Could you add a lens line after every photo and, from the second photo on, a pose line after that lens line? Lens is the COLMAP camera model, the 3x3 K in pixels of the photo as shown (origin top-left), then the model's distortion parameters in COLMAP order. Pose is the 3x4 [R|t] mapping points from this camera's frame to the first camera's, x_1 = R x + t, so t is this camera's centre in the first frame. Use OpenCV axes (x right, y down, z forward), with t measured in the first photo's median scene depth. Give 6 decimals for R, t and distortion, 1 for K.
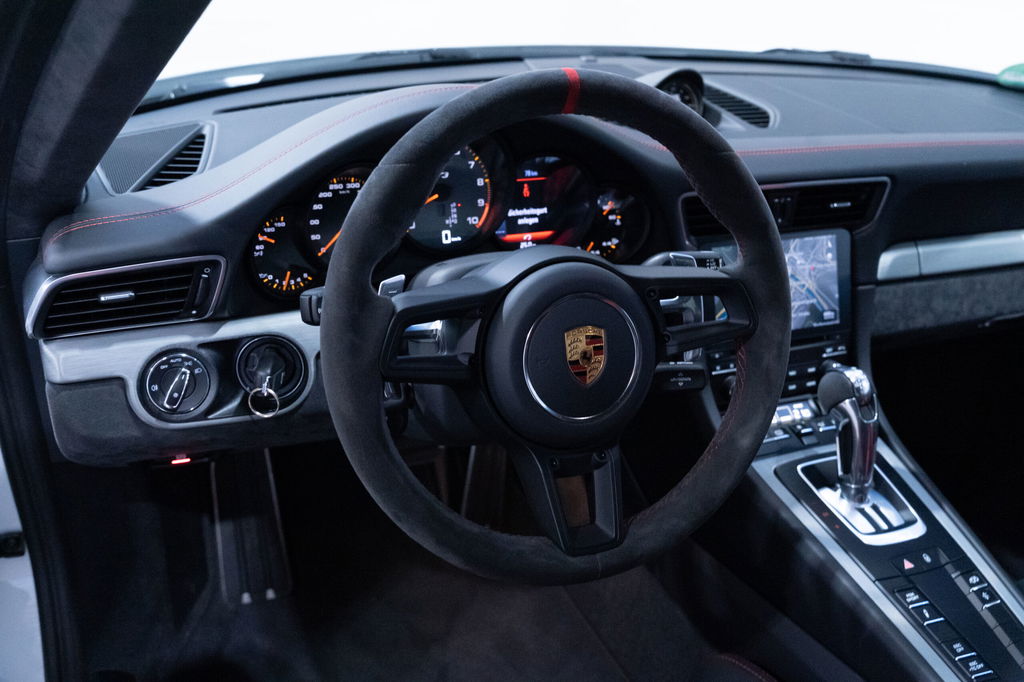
lens RADIAL K [[1032.6, 0, 511.5], [0, 1032.6, 340.1], [0, 0, 1]] dist [-0.011274, 0.000000]
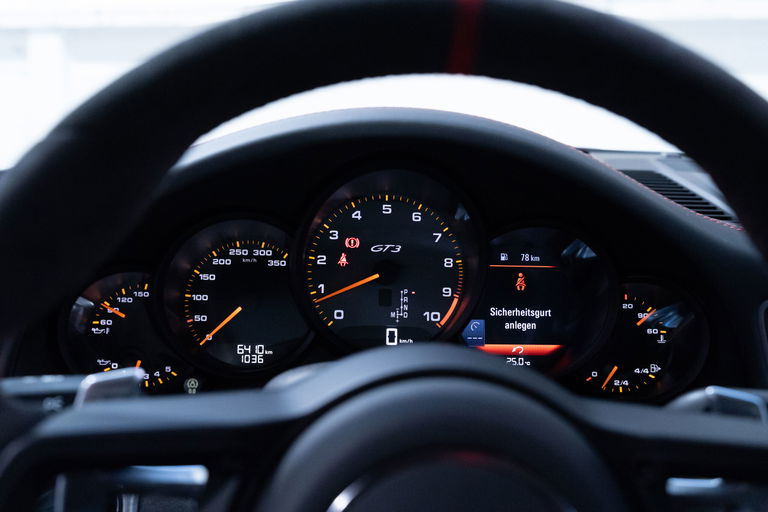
lens RADIAL K [[812.8, 0, 385.1], [0, 812.8, 255.7], [0, 0, 1]] dist [-0.000952, 0.000000]
pose [[0.940759, 0.049173, -0.335492, 0.113579], [-0.127203, 0.968348, -0.214761, -0.034781], [0.314312, 0.244714, 0.917236, 0.484420]]
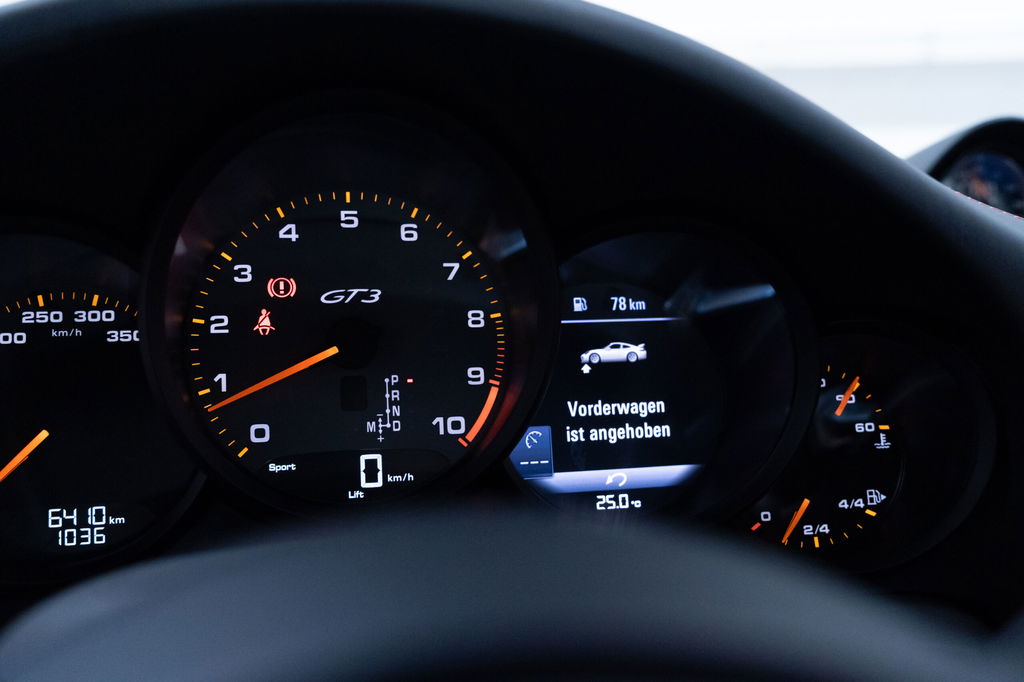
lens RADIAL K [[977.6, 0, 513.1], [0, 977.6, 339.4], [0, 0, 1]] dist [-0.010237, 0.000000]
pose [[0.977772, -0.006402, -0.209572, 0.053265], [-0.046504, 0.968017, -0.246537, -0.063925], [0.204447, 0.250803, 0.946202, 0.687353]]
